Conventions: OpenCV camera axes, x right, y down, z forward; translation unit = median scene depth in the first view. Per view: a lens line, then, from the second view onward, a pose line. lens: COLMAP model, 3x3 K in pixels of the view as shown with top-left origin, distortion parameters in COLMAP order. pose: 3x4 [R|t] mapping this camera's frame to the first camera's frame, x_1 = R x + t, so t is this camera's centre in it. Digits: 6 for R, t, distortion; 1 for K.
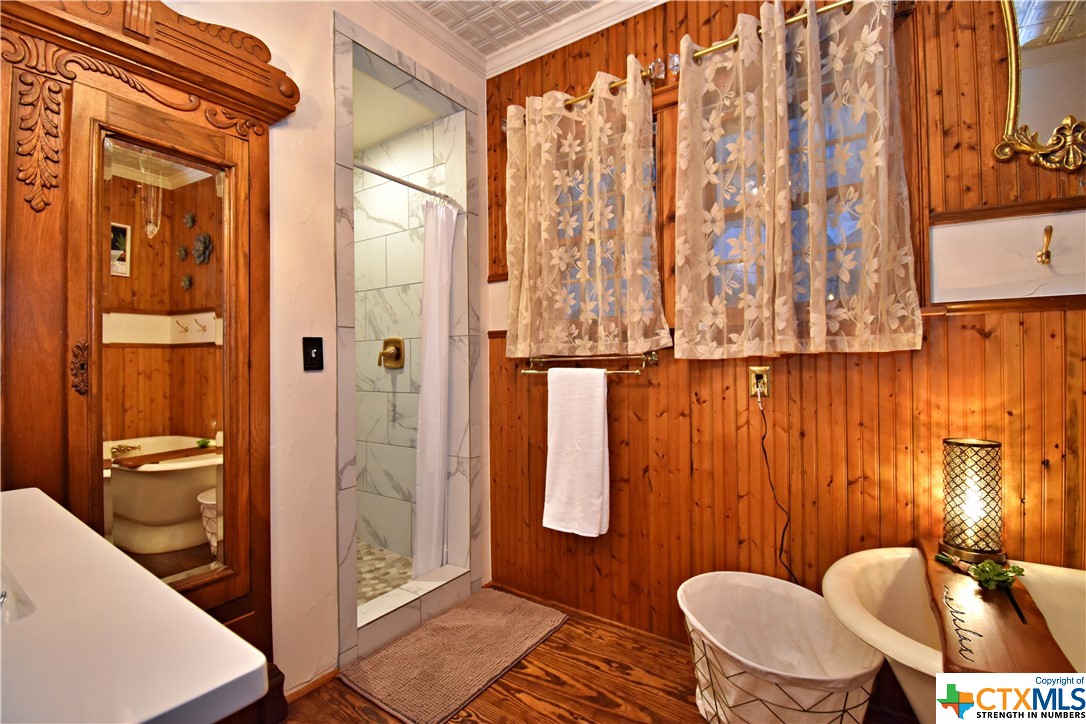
lens RADIAL K [[486.7, 0, 546.2], [0, 486.7, 362.9], [0, 0, 1]] dist [0.016747, -0.025976]
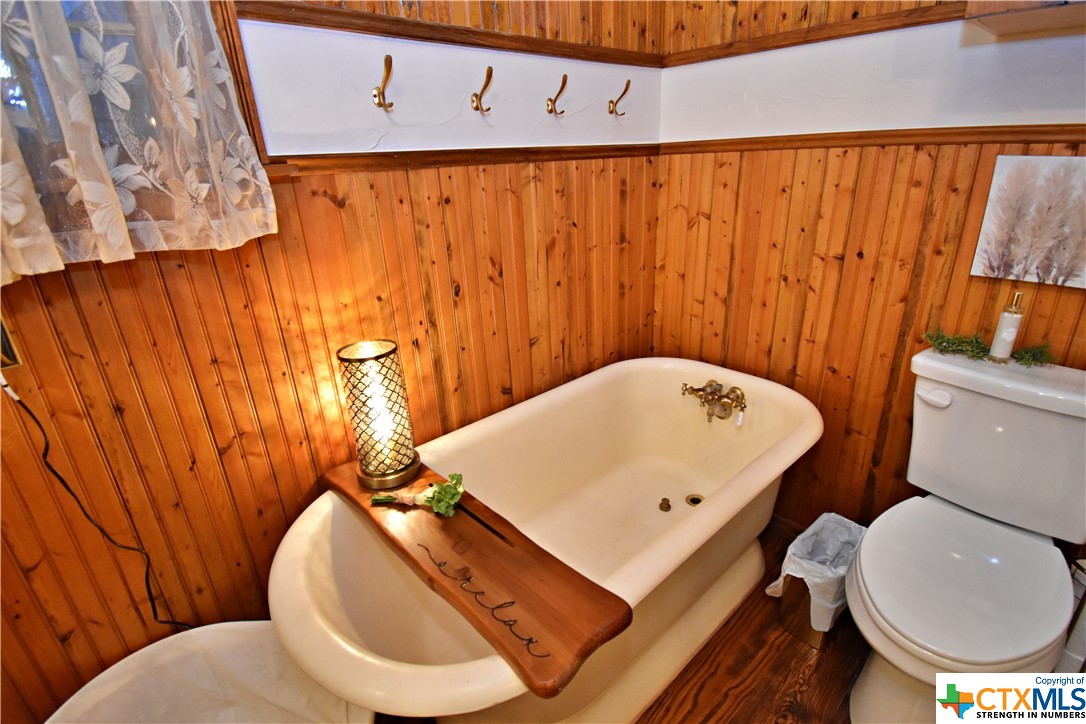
lens RADIAL K [[520.8, 0, 545.0], [0, 520.8, 360.9], [0, 0, 1]] dist [0.019589, -0.027293]
pose [[0.220316, -0.355587, 0.908305, 0.143357], [0.044617, 0.933885, 0.354779, -0.097516], [-0.974408, -0.037638, 0.221615, 0.471965]]
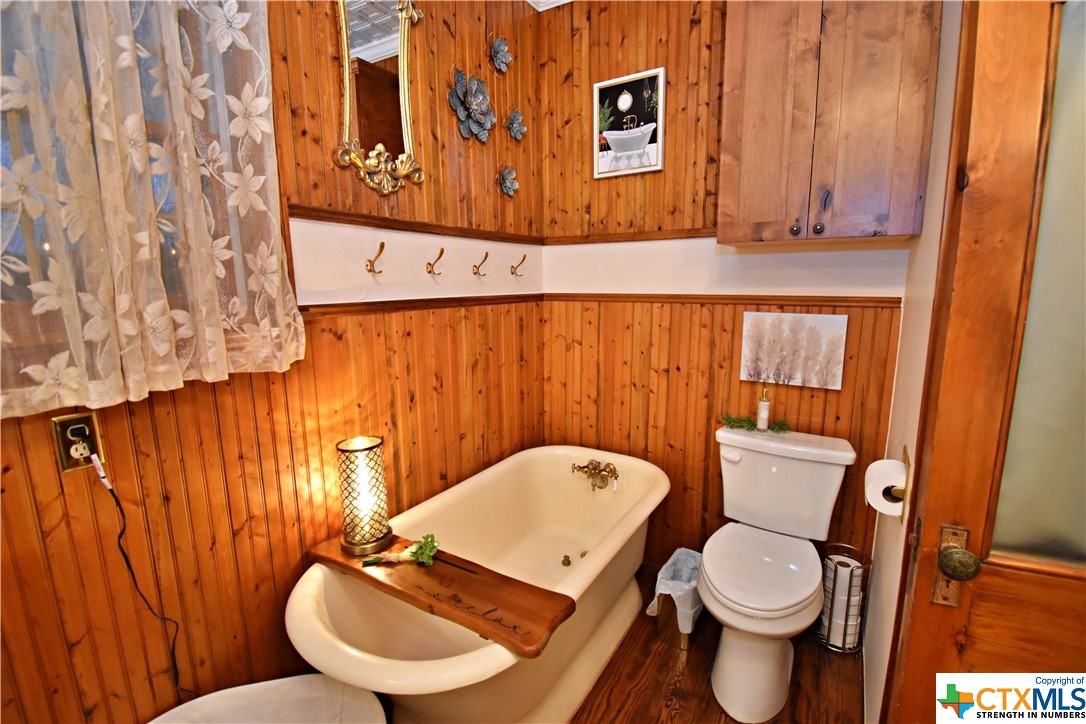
lens RADIAL K [[486.7, 0, 546.2], [0, 486.7, 362.9], [0, 0, 1]] dist [0.016747, -0.025976]
pose [[-0.051943, -0.157921, 0.986085, -0.146225], [0.010055, 0.987285, 0.158643, -0.155581], [-0.998599, 0.018155, -0.049695, 0.576405]]
